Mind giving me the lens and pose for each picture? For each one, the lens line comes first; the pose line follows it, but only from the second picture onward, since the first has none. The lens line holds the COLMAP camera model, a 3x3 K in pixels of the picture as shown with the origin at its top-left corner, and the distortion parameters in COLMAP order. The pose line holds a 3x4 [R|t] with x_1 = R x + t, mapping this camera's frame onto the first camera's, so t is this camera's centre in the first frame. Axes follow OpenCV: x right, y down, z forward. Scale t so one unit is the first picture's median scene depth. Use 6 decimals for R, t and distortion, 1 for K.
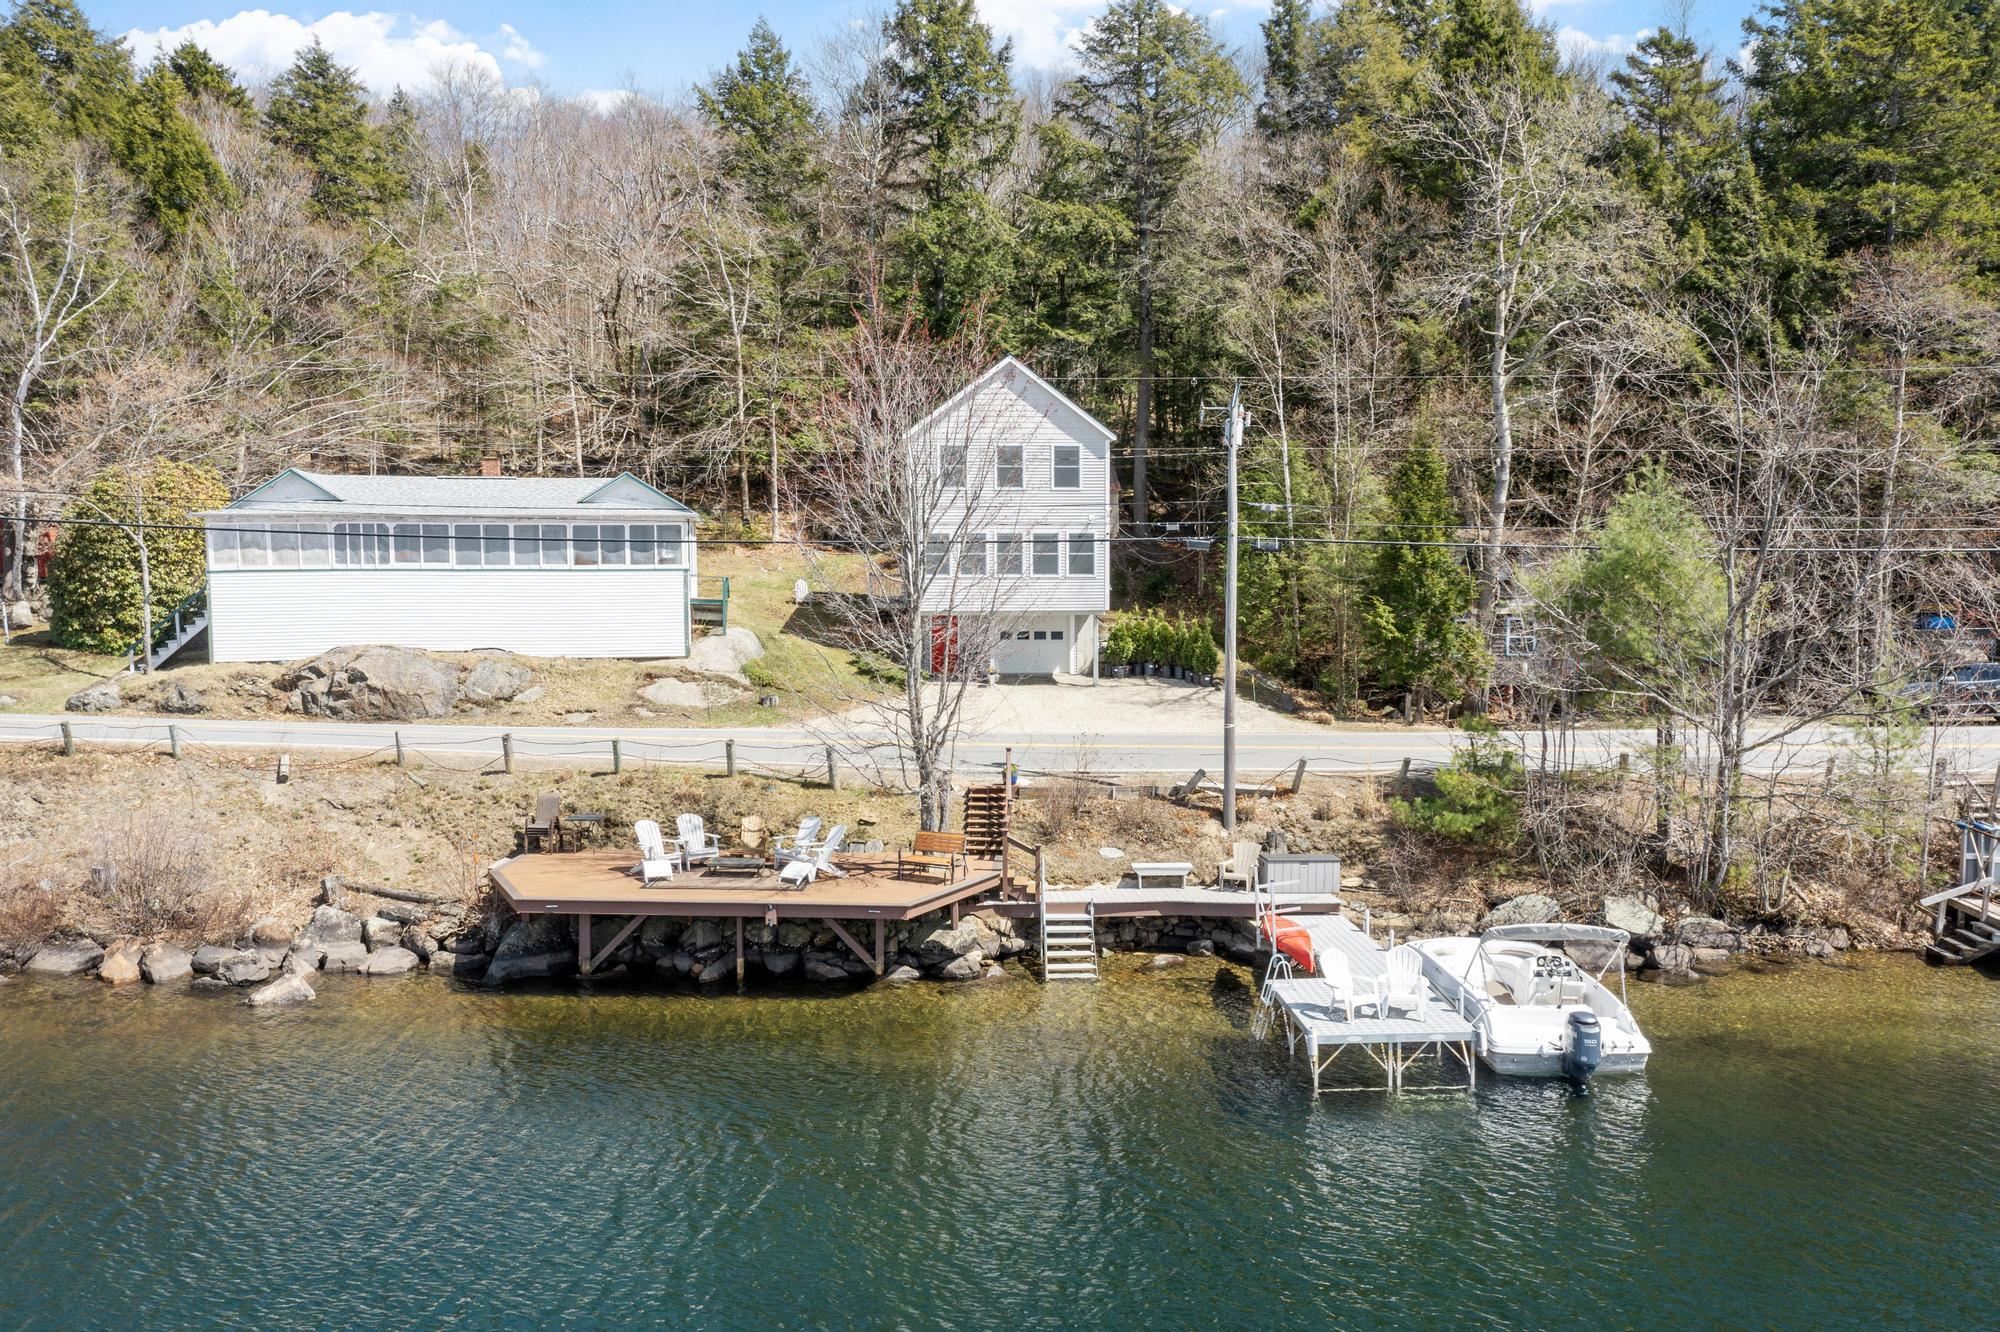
lens RADIAL K [[1601.7, 0, 1000.0], [0, 1601.7, 666.0], [0, 0, 1]] dist [-0.000425, 0.007228]
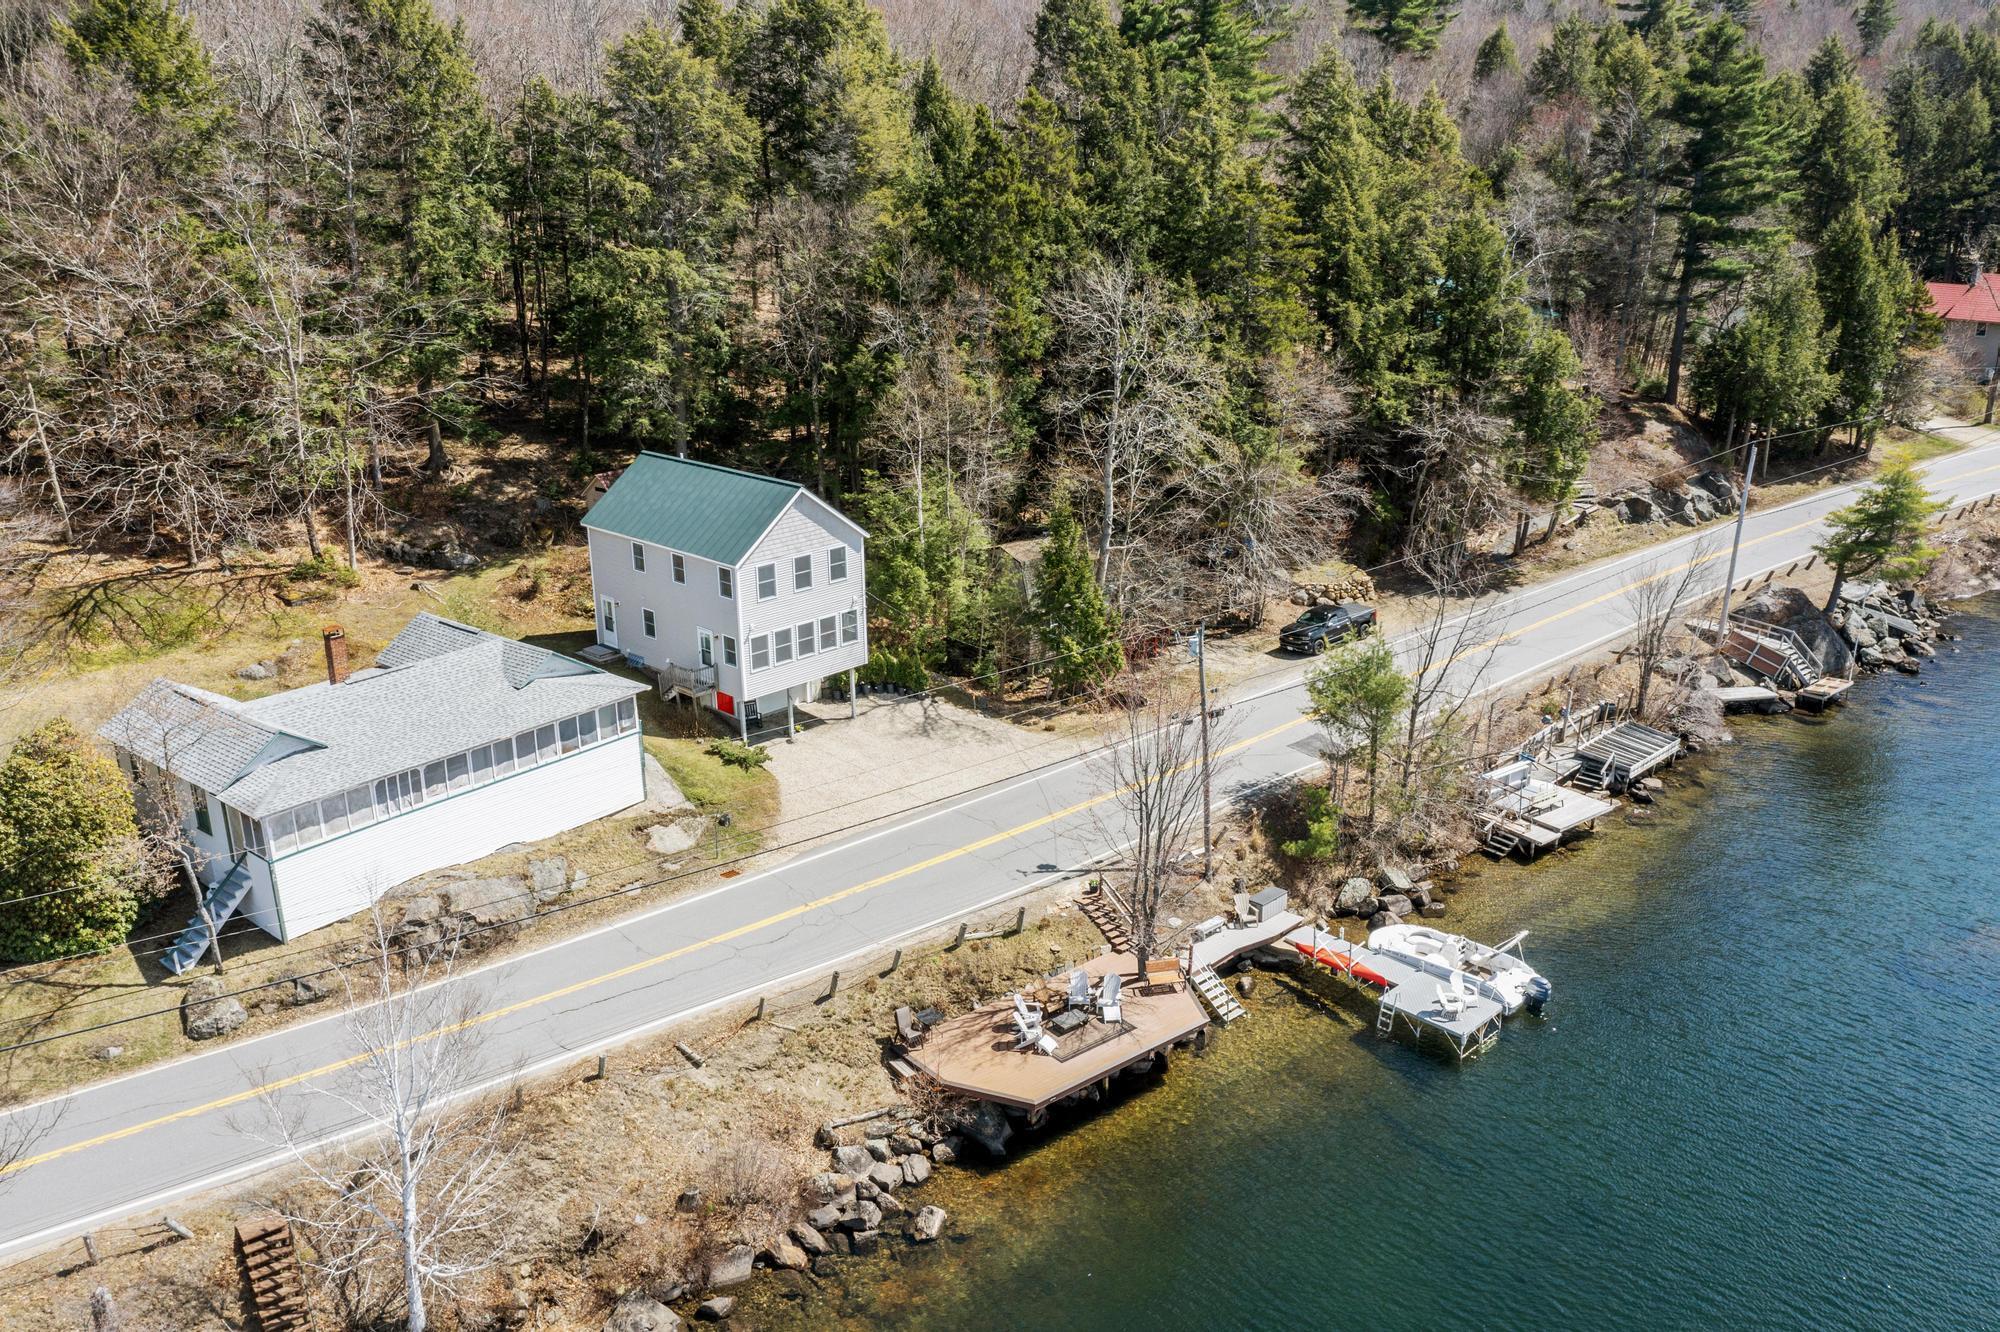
lens RADIAL K [[1601.7, 0, 1000.0], [0, 1601.7, 666.0], [0, 0, 1]] dist [-0.000425, 0.007228]
pose [[0.753575, -0.214473, 0.621390, -0.671951], [0.053010, 0.962027, 0.267758, -0.382084], [-0.655221, -0.168836, 0.736328, -0.030502]]
